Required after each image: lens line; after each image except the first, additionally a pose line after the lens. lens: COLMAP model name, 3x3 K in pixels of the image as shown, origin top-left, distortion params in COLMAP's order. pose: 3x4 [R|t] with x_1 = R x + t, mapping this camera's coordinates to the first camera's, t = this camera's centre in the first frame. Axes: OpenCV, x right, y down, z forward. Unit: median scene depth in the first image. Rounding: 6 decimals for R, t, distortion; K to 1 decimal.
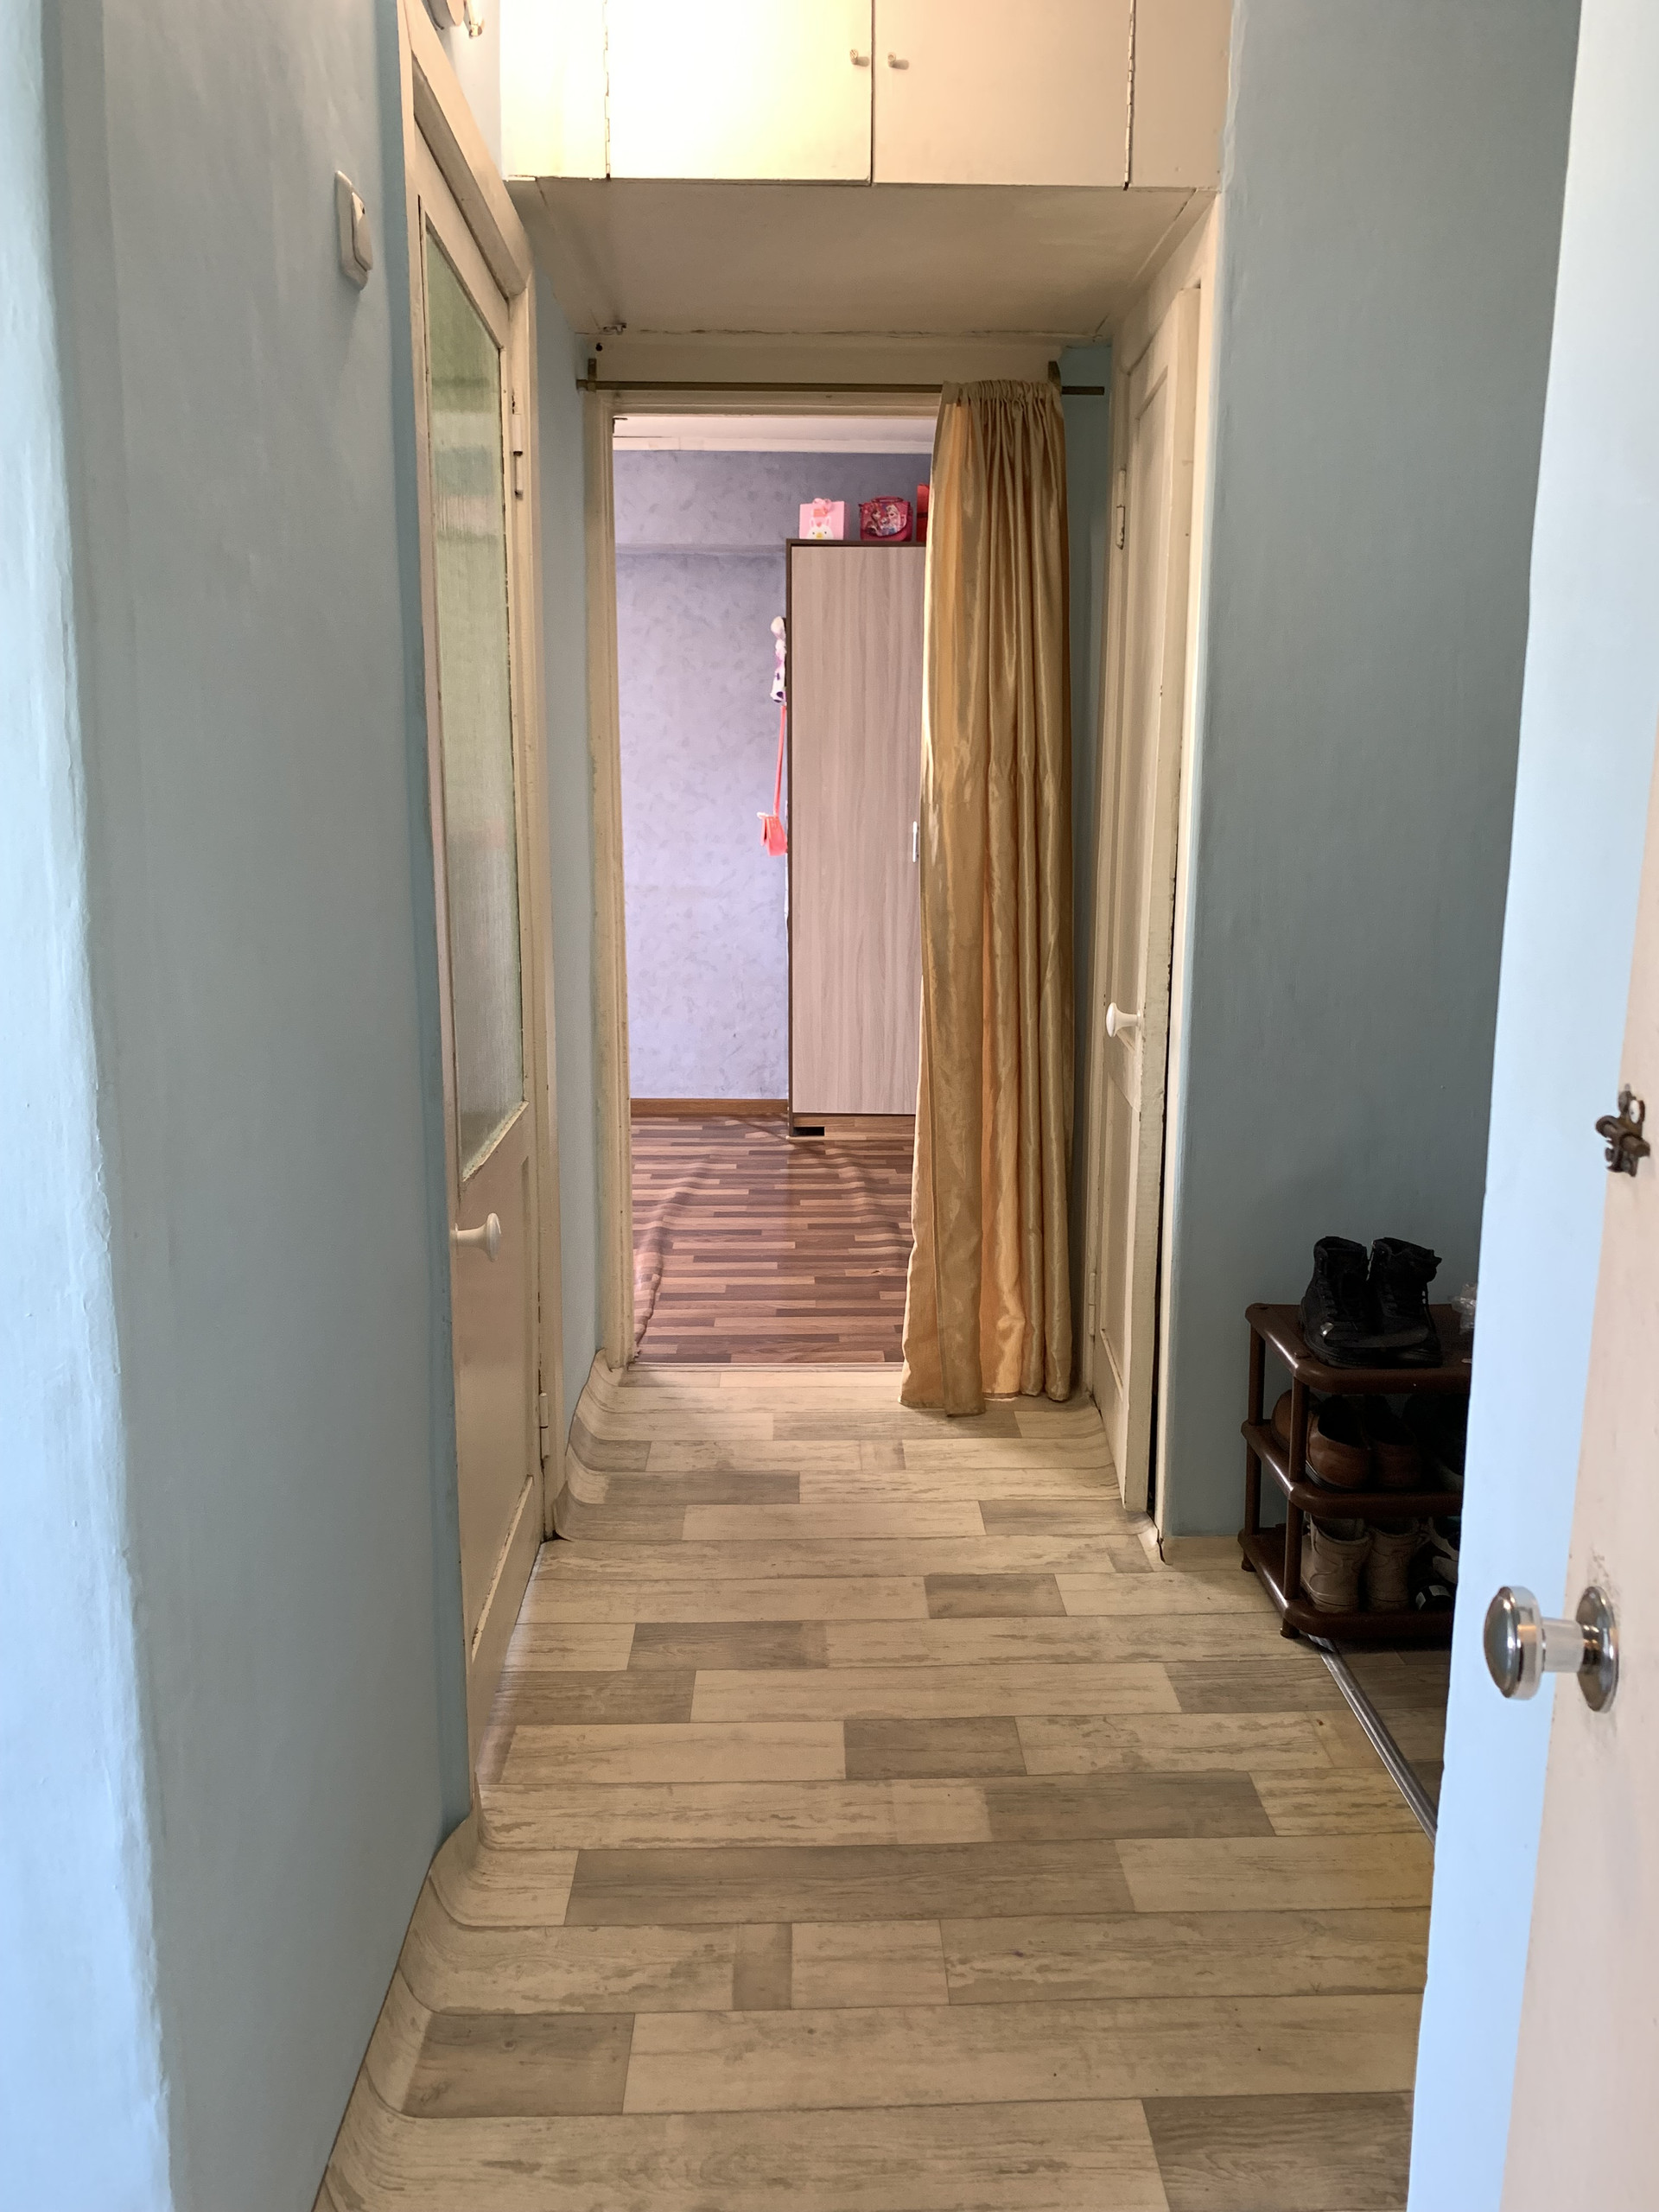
lens RADIAL K [[1674.1, 0, 831.7], [0, 1674.1, 1102.4], [0, 0, 1]] dist [0.002250, -0.003380]
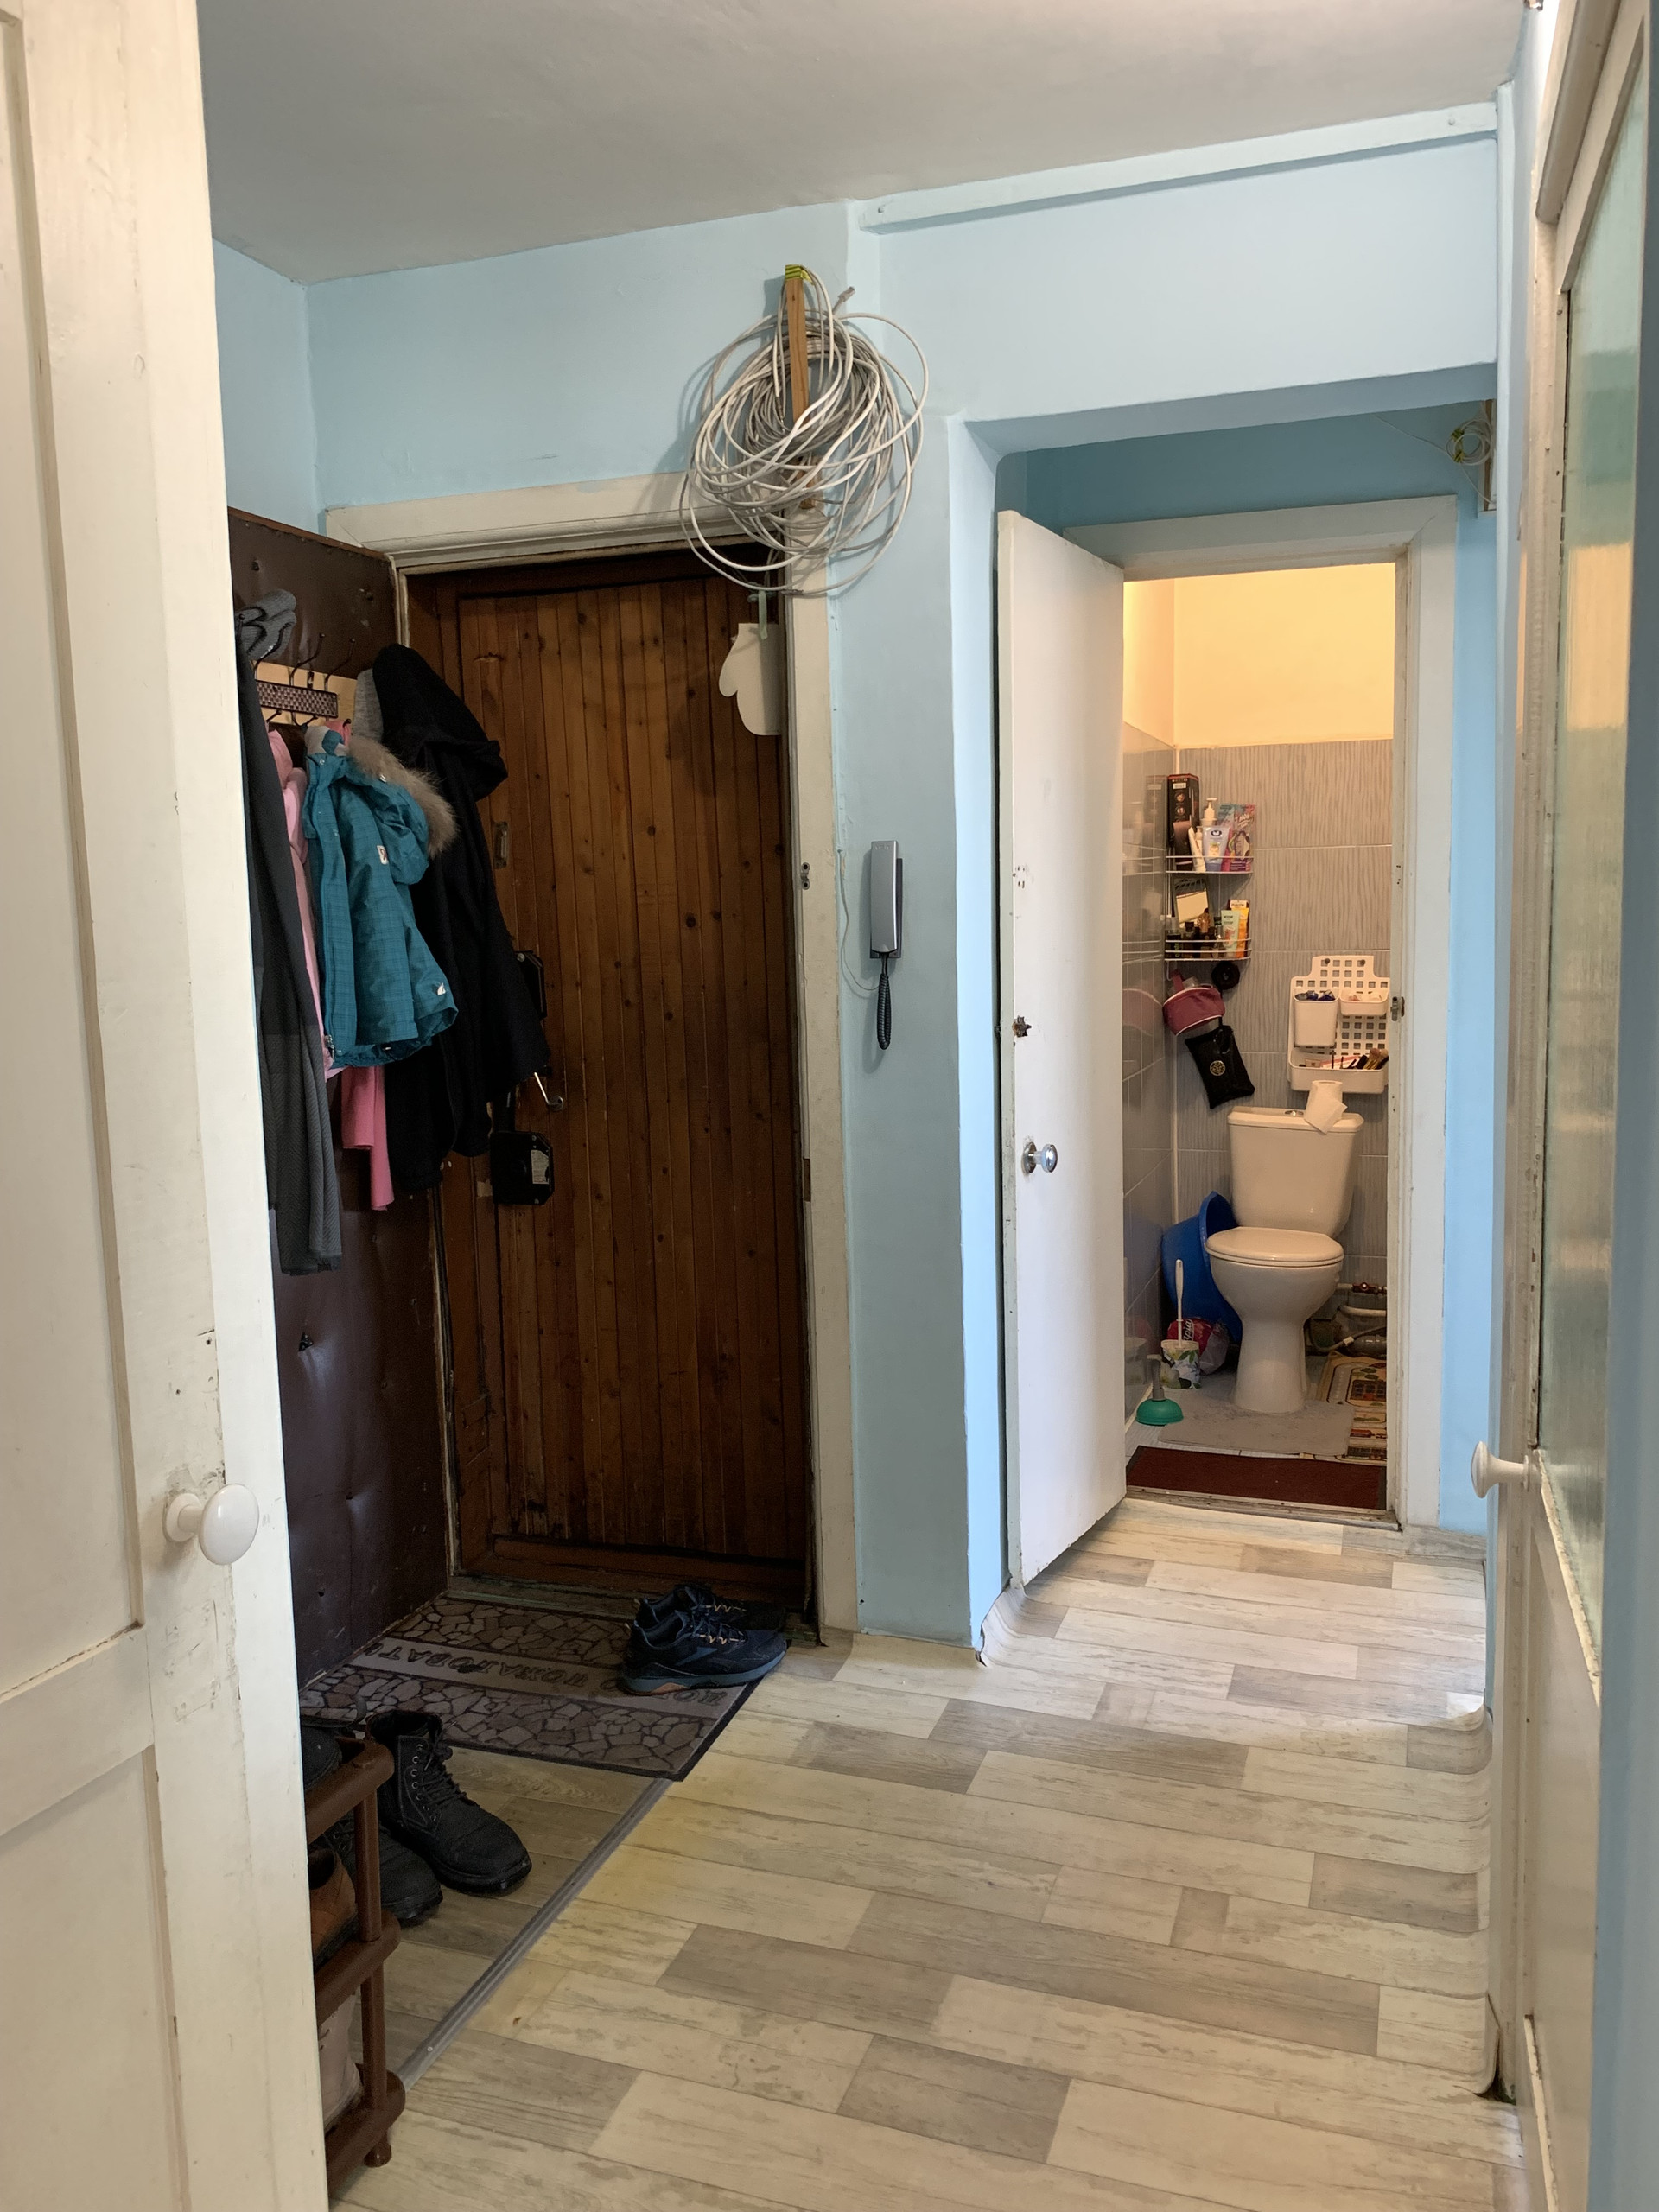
lens RADIAL K [[1674.1, 0, 831.8], [0, 1674.1, 1105.9], [0, 0, 1]] dist [0.002250, -0.003380]
pose [[-0.935141, -0.025714, 0.353343, -0.183242], [0.084157, 0.952691, 0.292056, -0.374747], [-0.344136, 0.302850, -0.888736, 1.785158]]
